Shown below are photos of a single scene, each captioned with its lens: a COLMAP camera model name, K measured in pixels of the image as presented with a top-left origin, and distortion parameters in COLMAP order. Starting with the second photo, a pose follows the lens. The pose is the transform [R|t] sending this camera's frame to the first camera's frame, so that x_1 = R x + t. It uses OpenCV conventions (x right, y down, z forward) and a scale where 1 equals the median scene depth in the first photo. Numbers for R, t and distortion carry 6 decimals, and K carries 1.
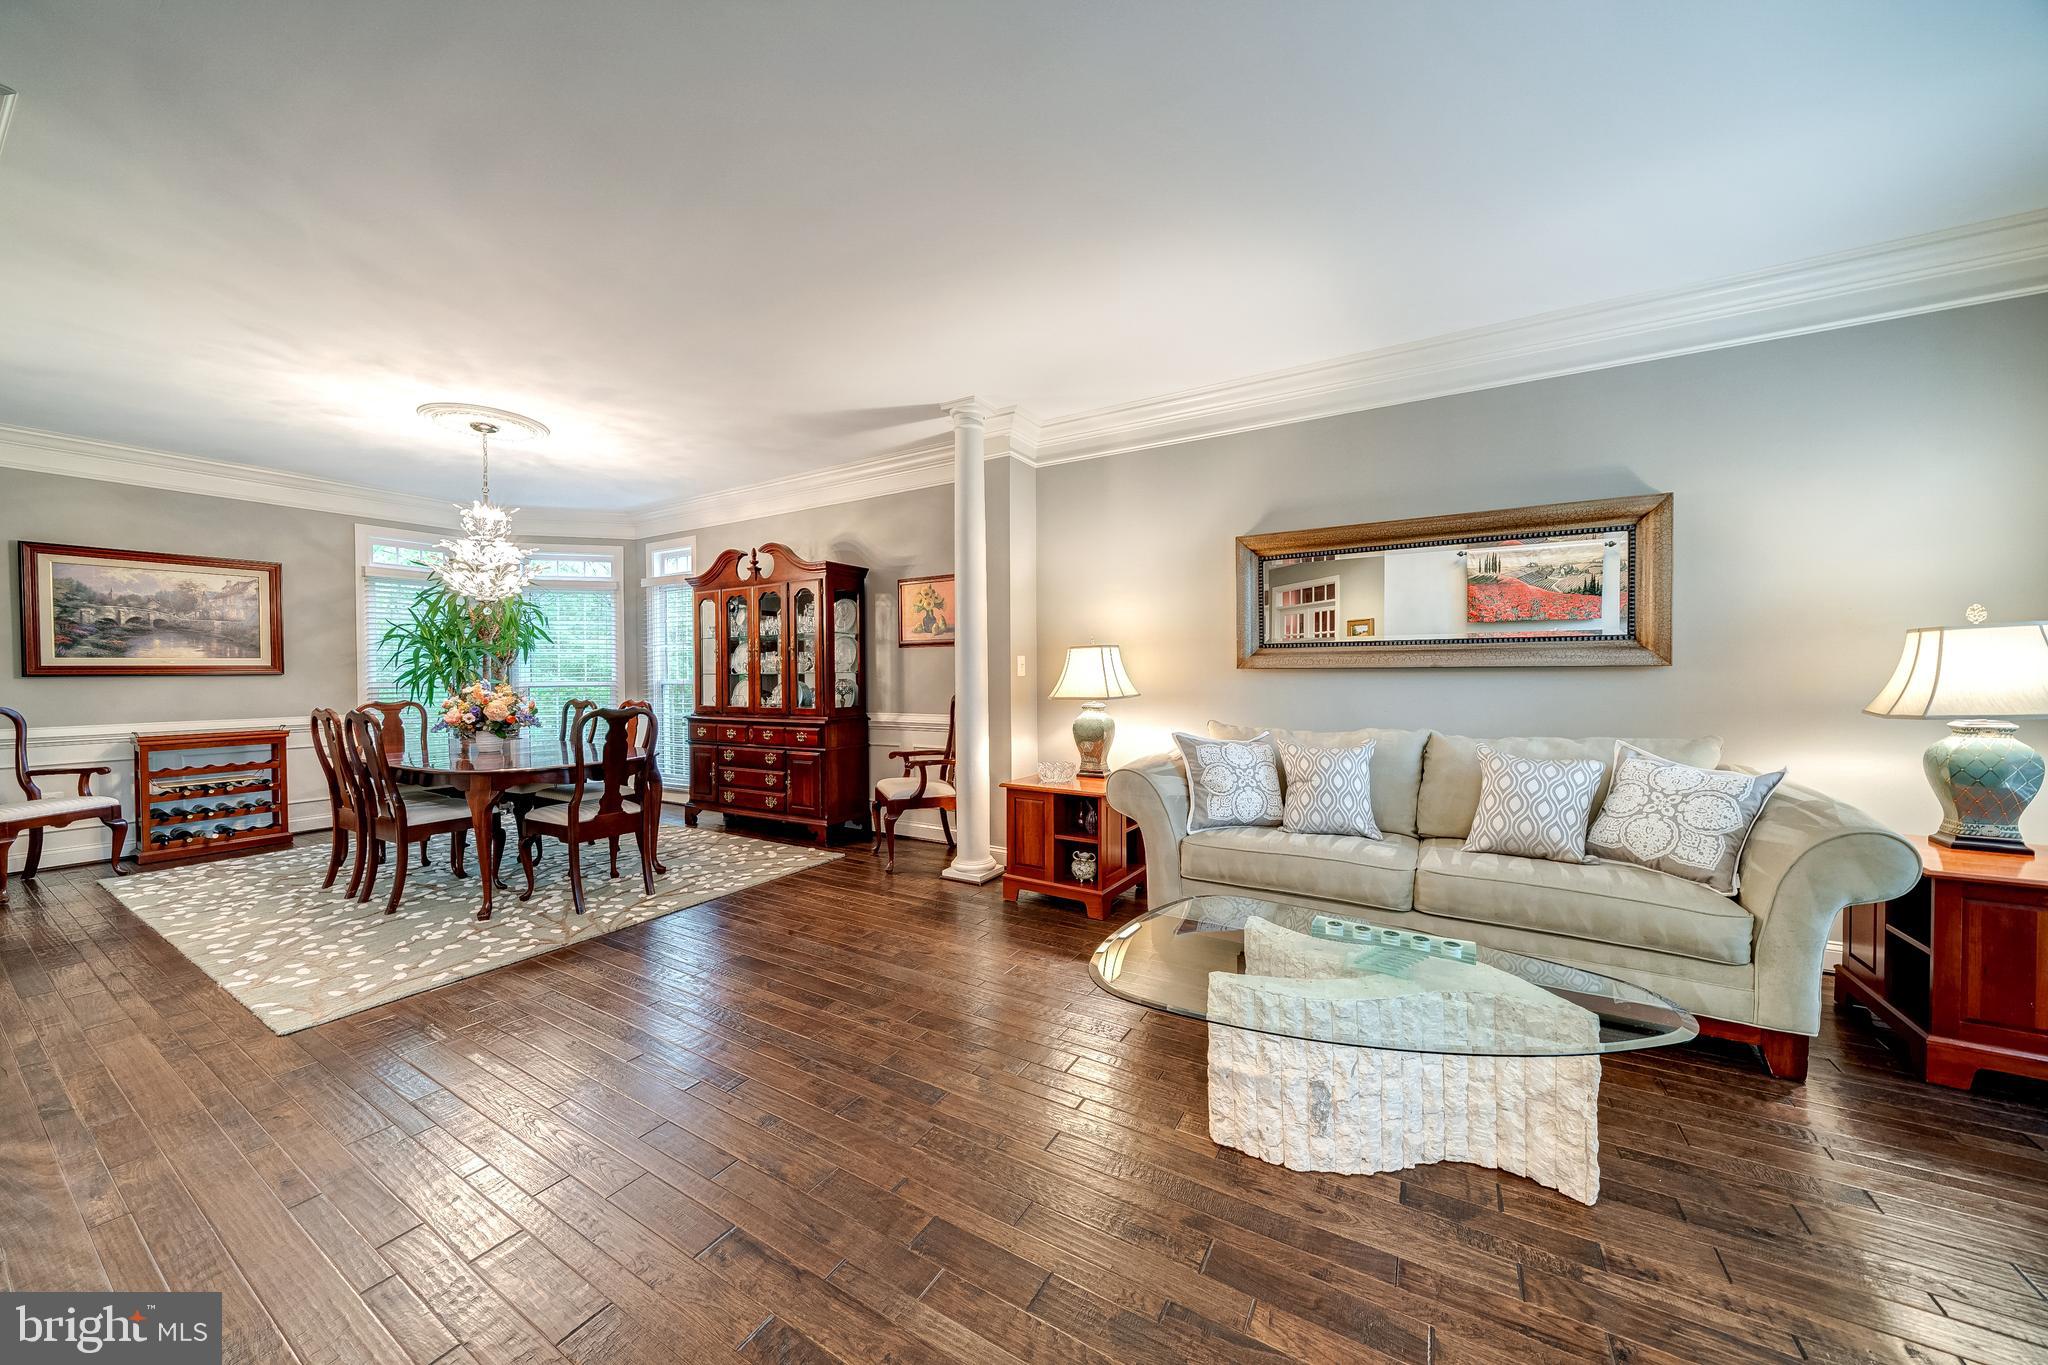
lens RADIAL K [[699.5, 0, 1036.1], [0, 699.5, 679.1], [0, 0, 1]] dist [-0.009065, -0.000110]
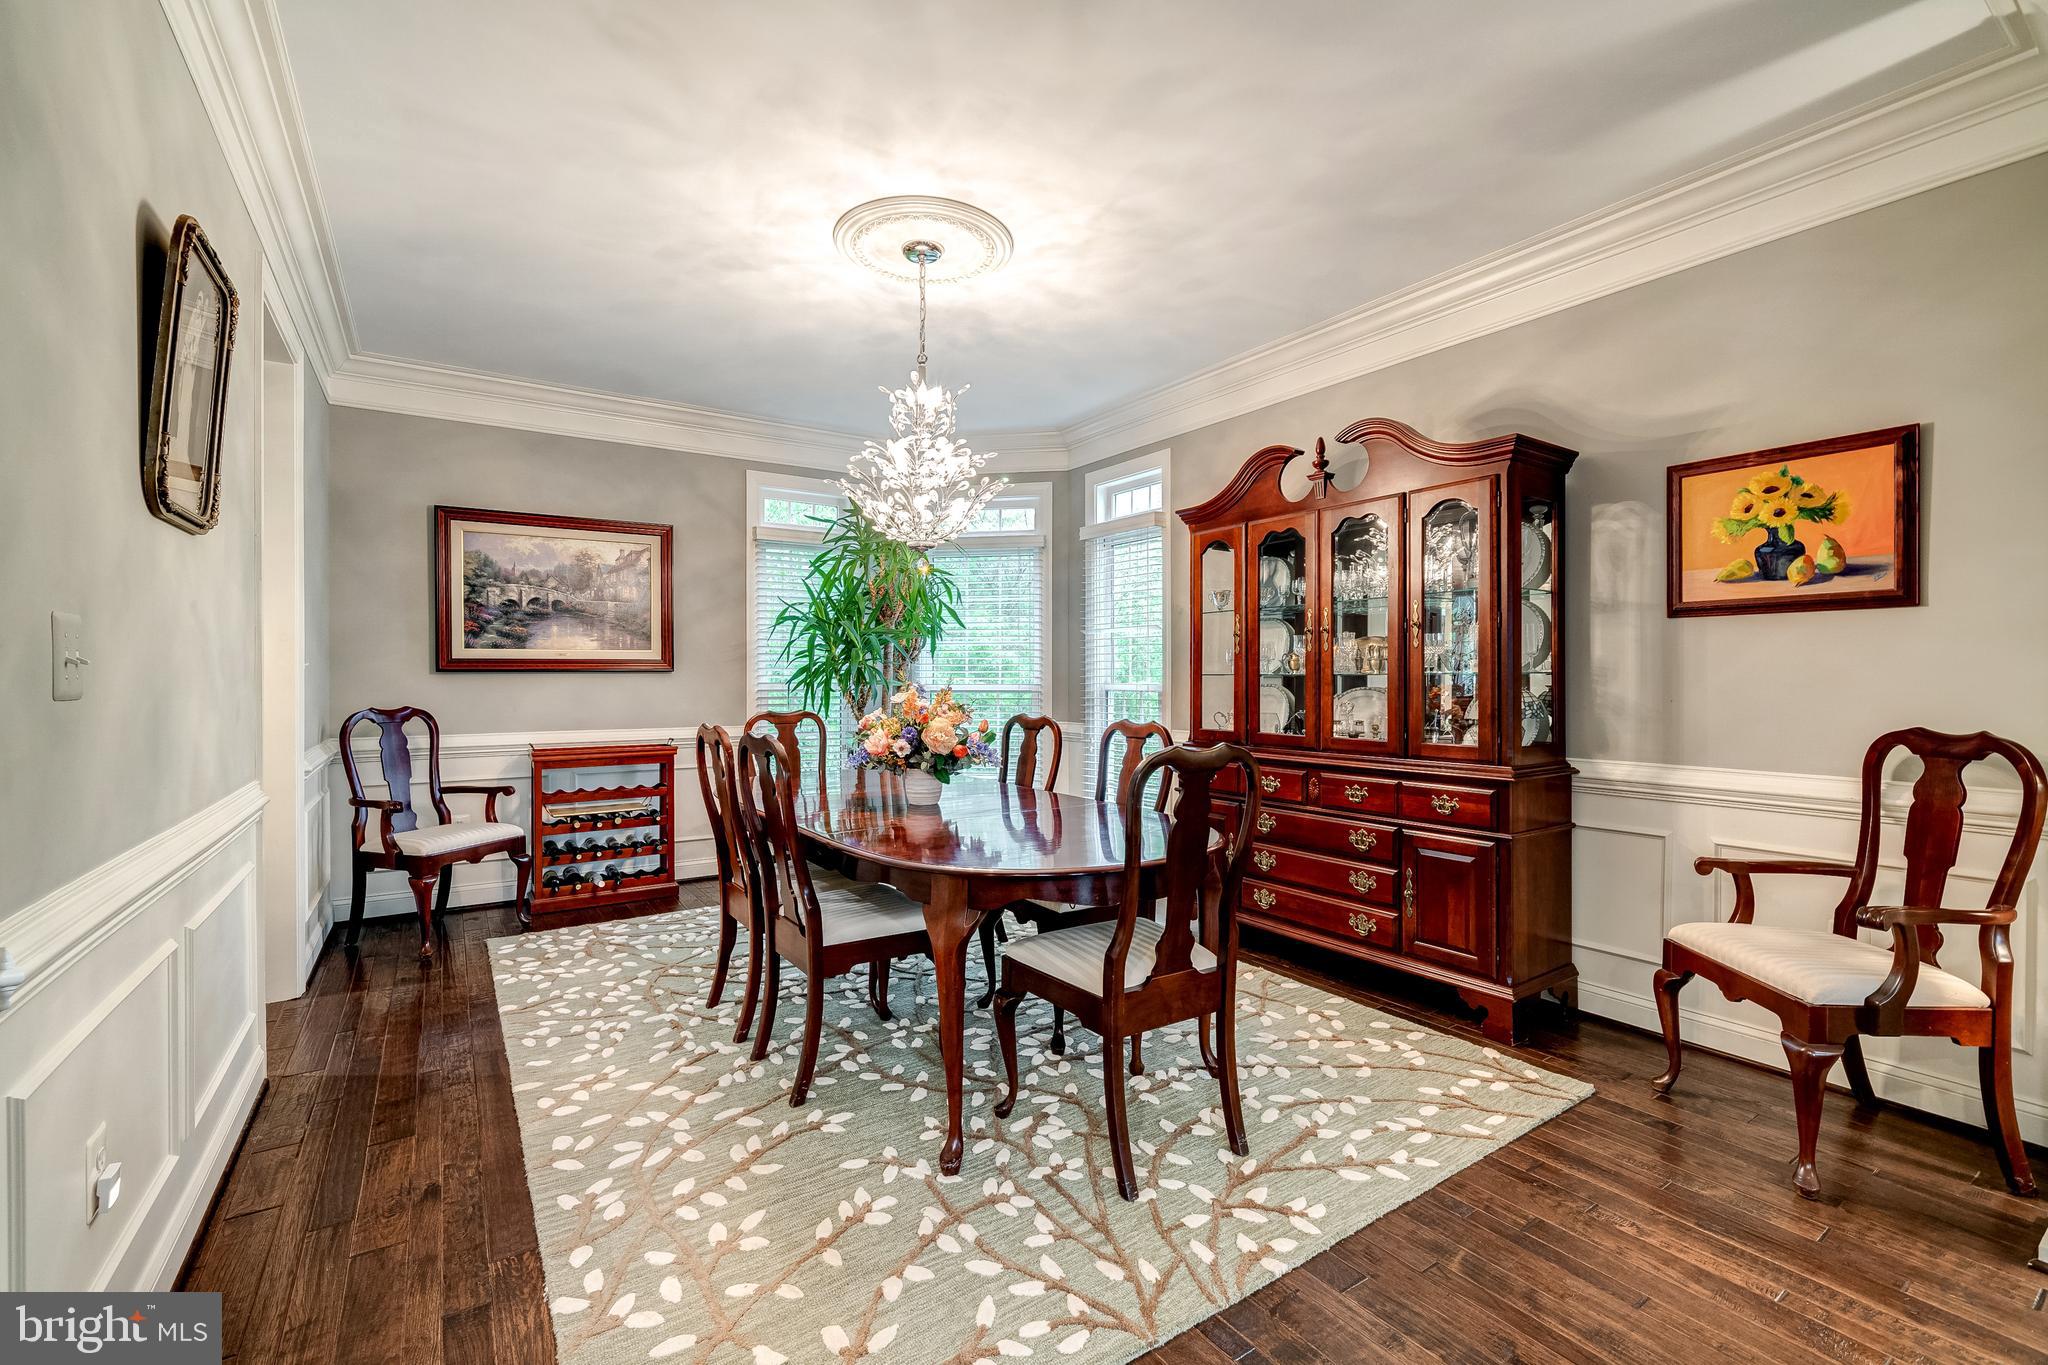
lens RADIAL K [[879.2, 0, 1019.6], [0, 879.2, 674.9], [0, 0, 1]] dist [-0.003412, -0.001014]
pose [[0.893601, 0.006461, -0.448817, -0.380585], [-0.010036, 0.999934, -0.005587, -0.001120], [0.448751, 0.009497, 0.893606, 0.371843]]
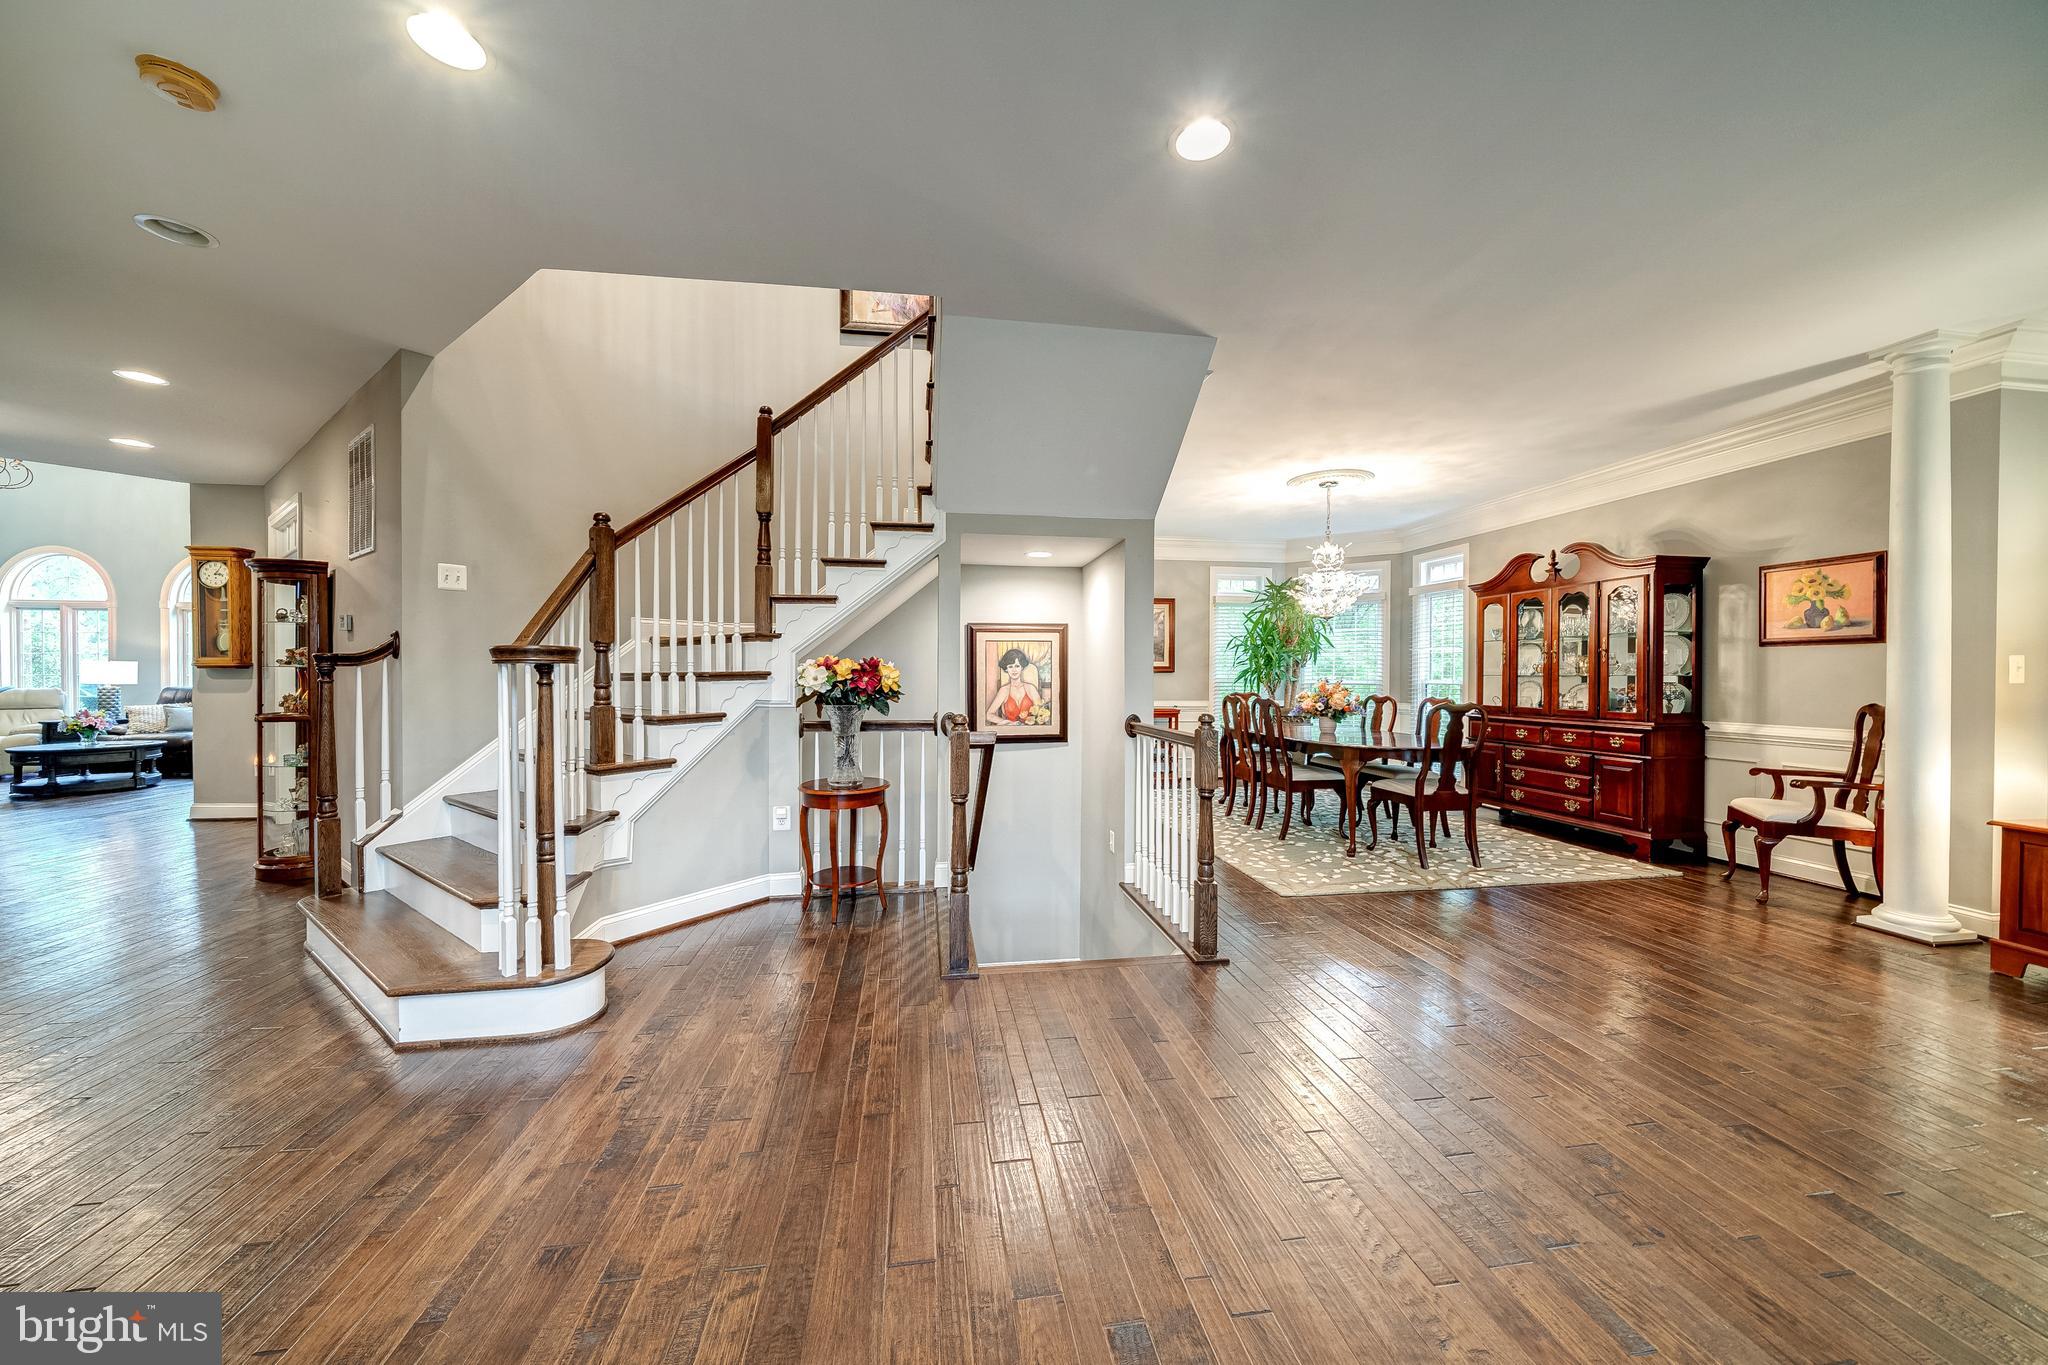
lens RADIAL K [[699.5, 0, 1026.8], [0, 699.5, 681.0], [0, 0, 1]] dist [-0.009065, -0.000110]
pose [[0.621952, 0.018338, -0.782841, -0.109573], [-0.016303, 0.999812, 0.010469, 0.003069], [0.782886, 0.006251, 0.622134, -0.263799]]
